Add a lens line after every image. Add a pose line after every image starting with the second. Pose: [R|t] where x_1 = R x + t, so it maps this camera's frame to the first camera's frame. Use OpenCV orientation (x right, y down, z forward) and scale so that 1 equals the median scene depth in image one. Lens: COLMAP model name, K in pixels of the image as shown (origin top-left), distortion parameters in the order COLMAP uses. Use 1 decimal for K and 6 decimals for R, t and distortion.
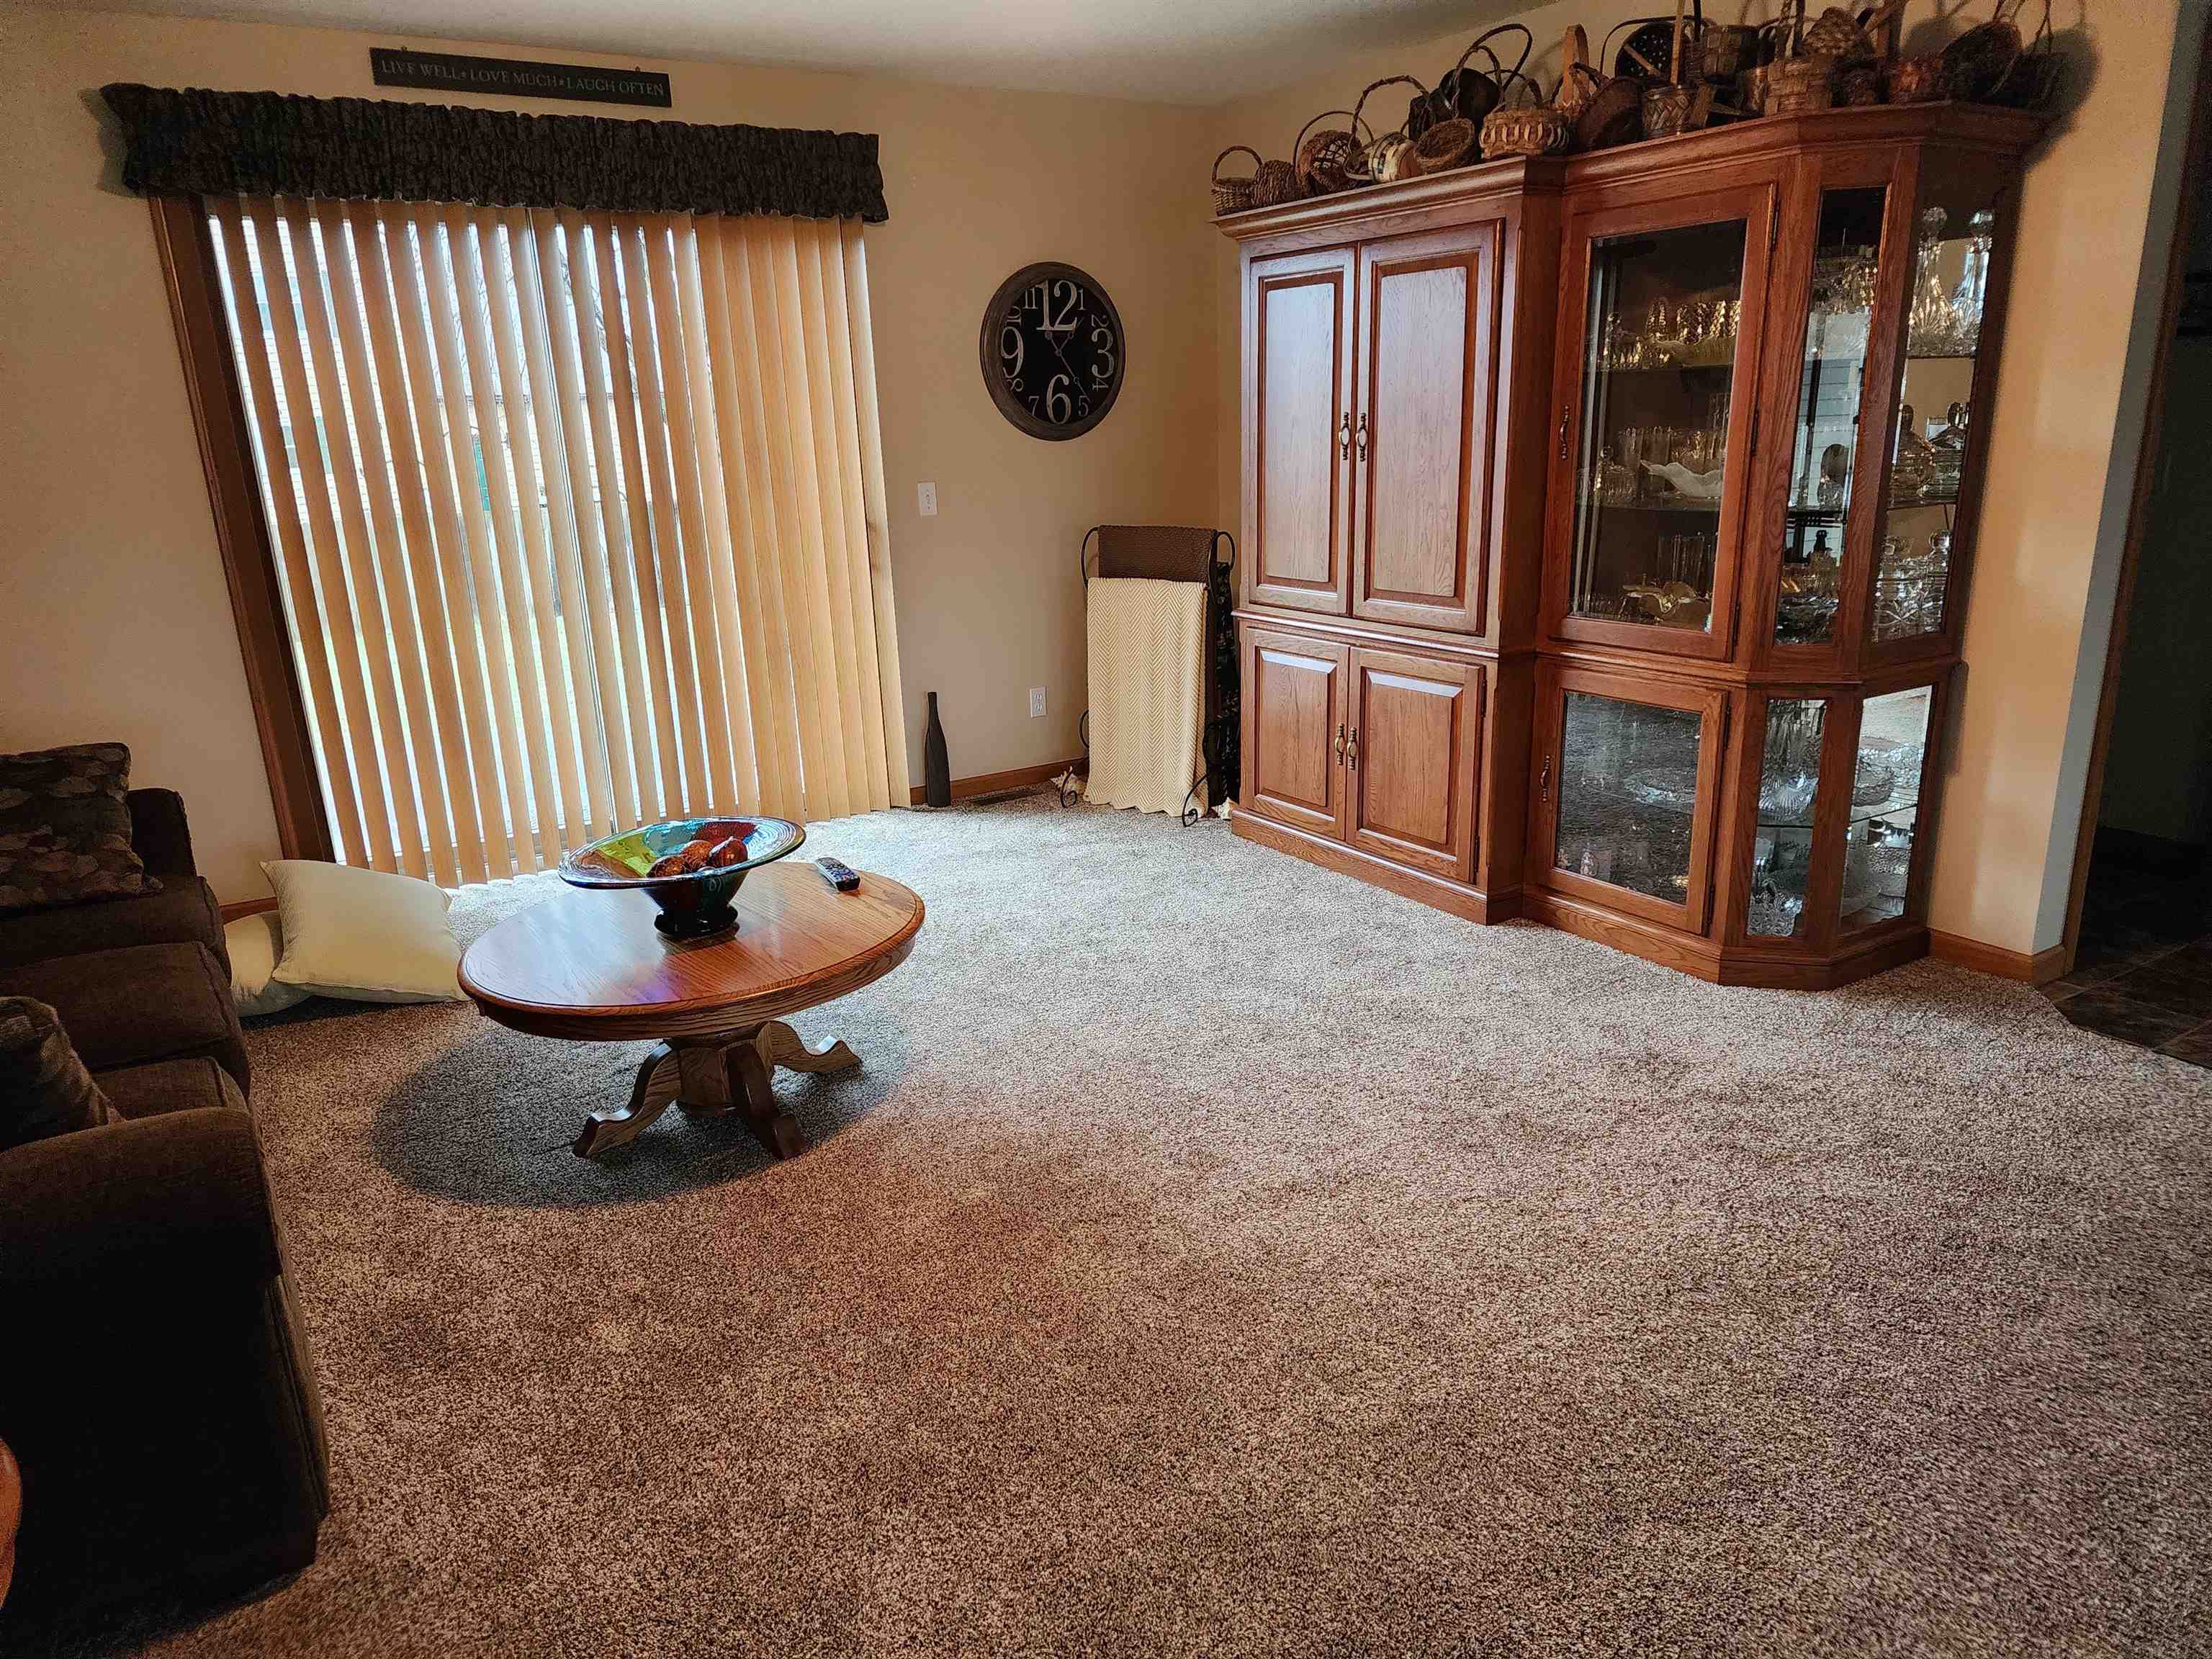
lens RADIAL K [[1488.8, 0, 1103.3], [0, 1488.8, 837.1], [0, 0, 1]] dist [0.089282, -0.075271]
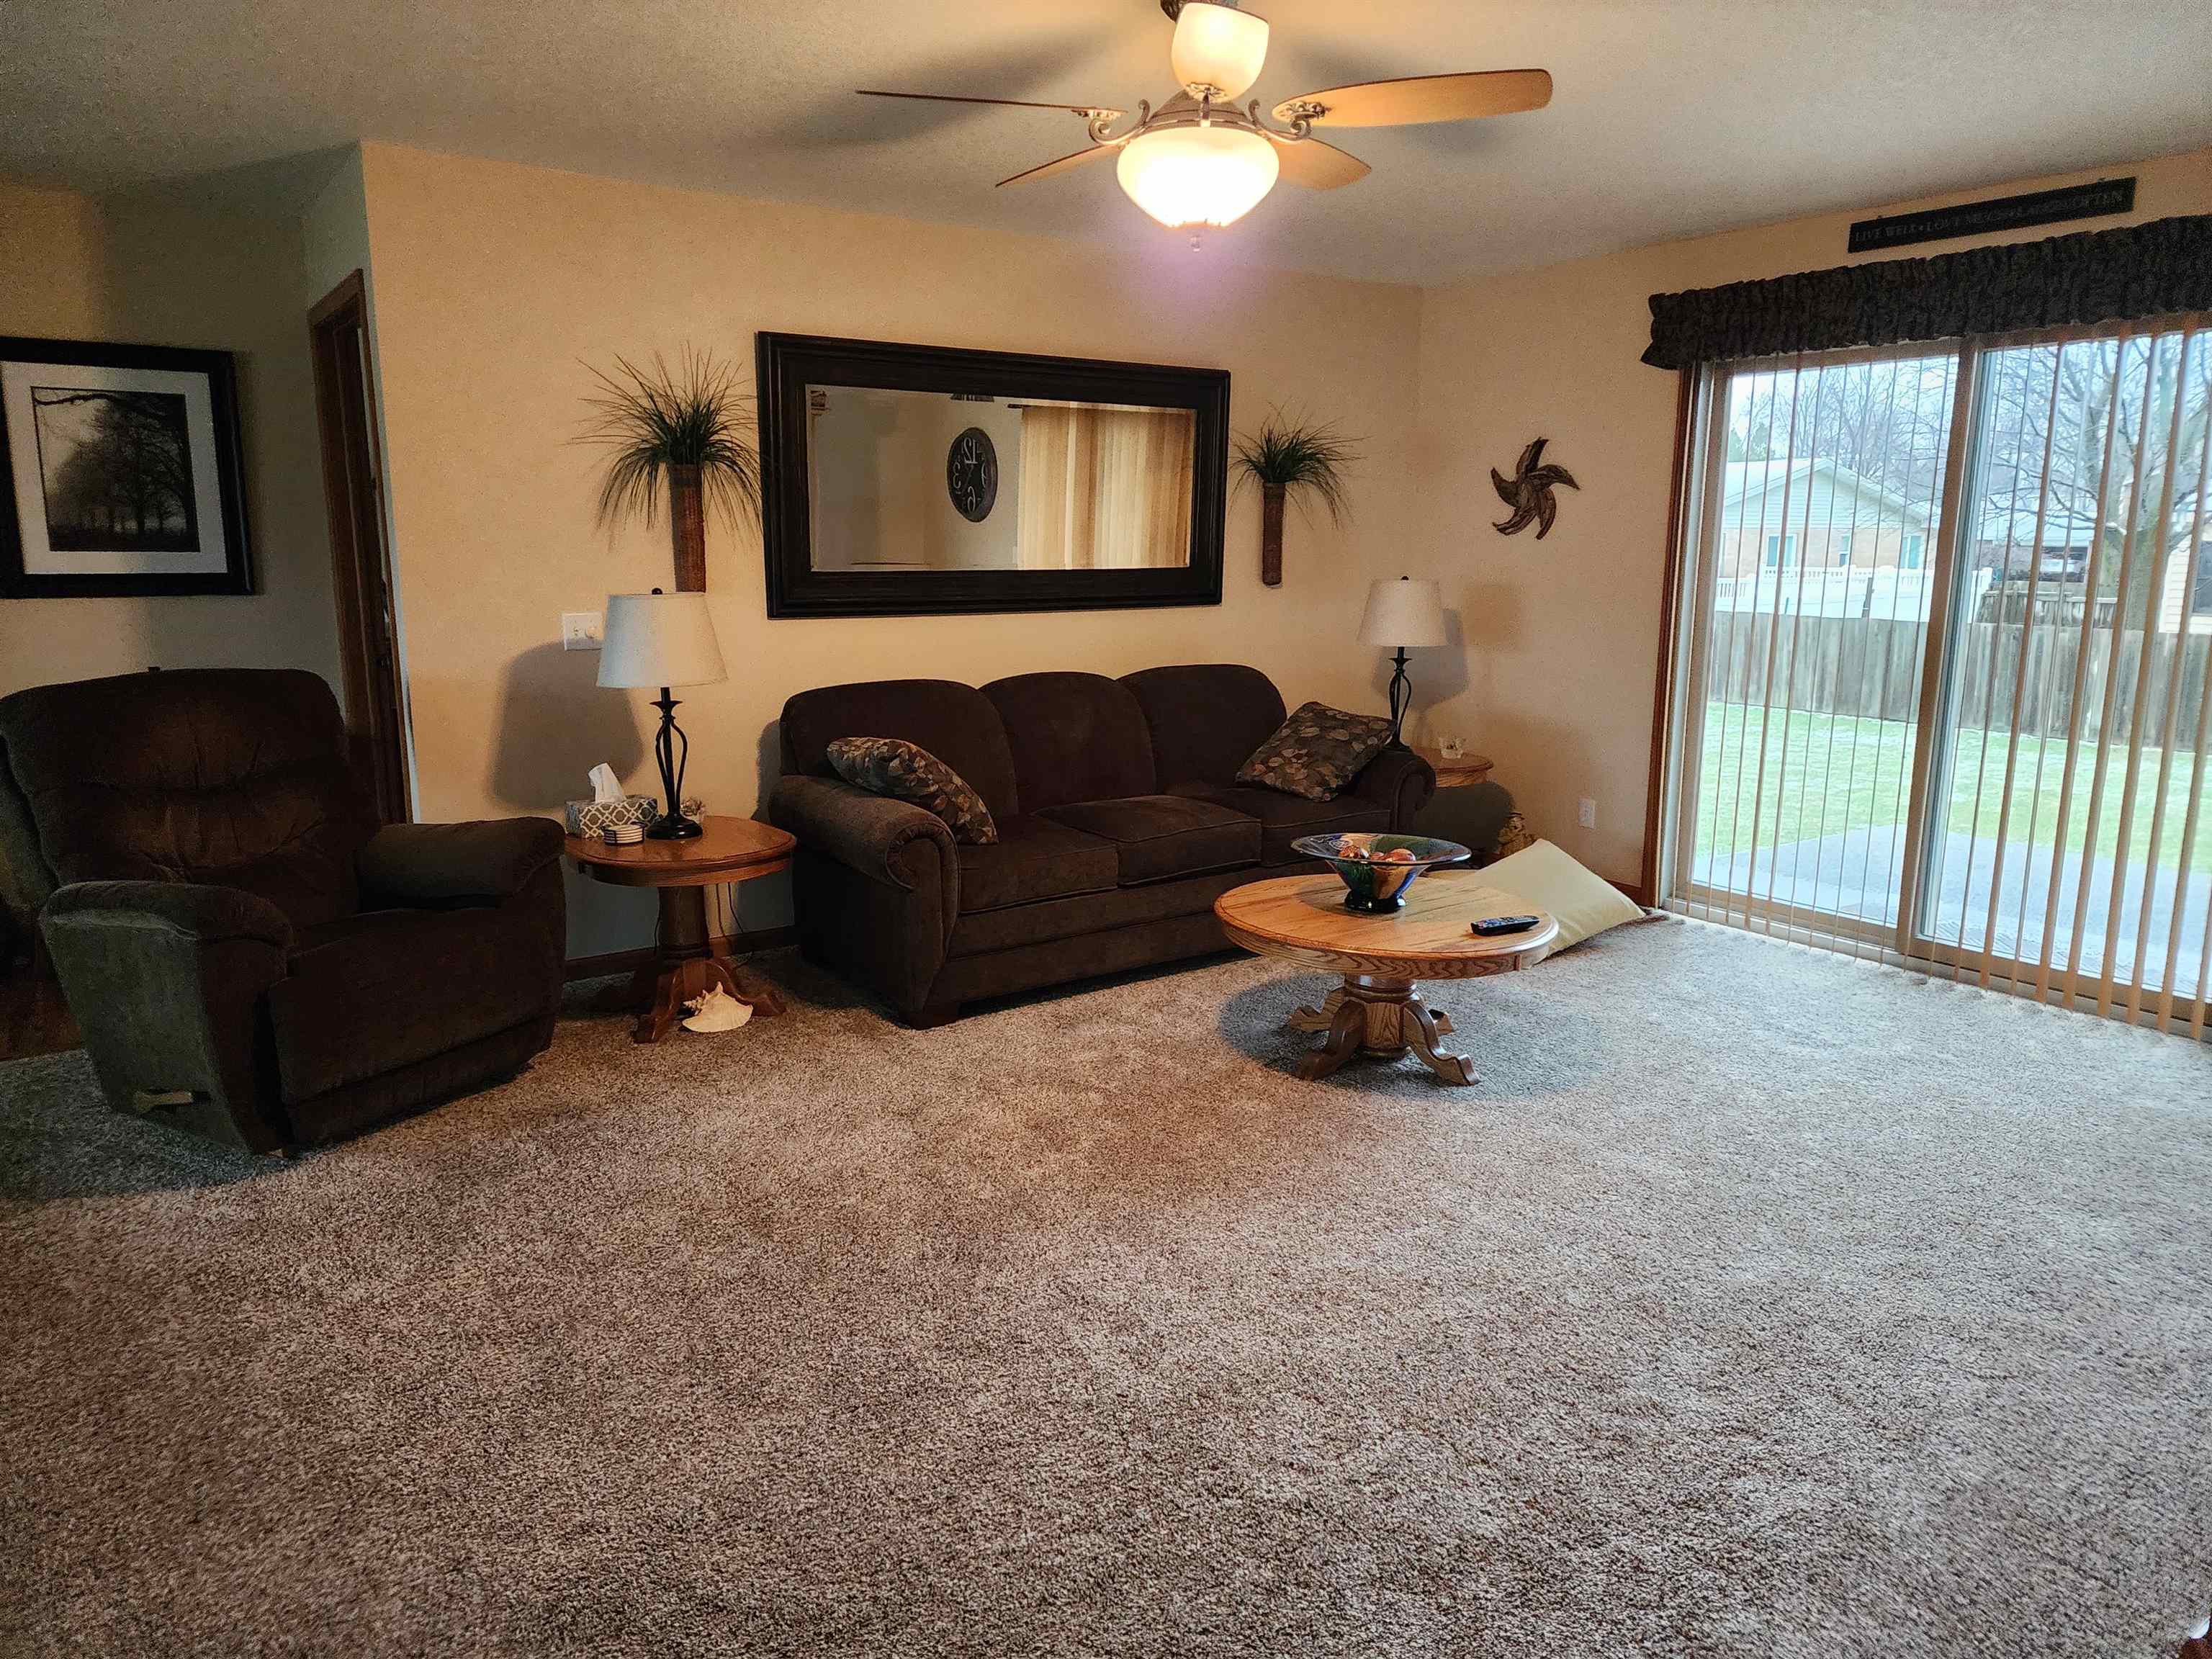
lens RADIAL K [[1488.8, 0, 1109.4], [0, 1488.8, 821.3], [0, 0, 1]] dist [0.089282, -0.075271]
pose [[0.046182, 0.224242, -0.973439, 0.728884], [-0.291242, 0.935164, 0.201608, -0.155178], [0.955534, 0.274196, 0.108496, 0.448857]]
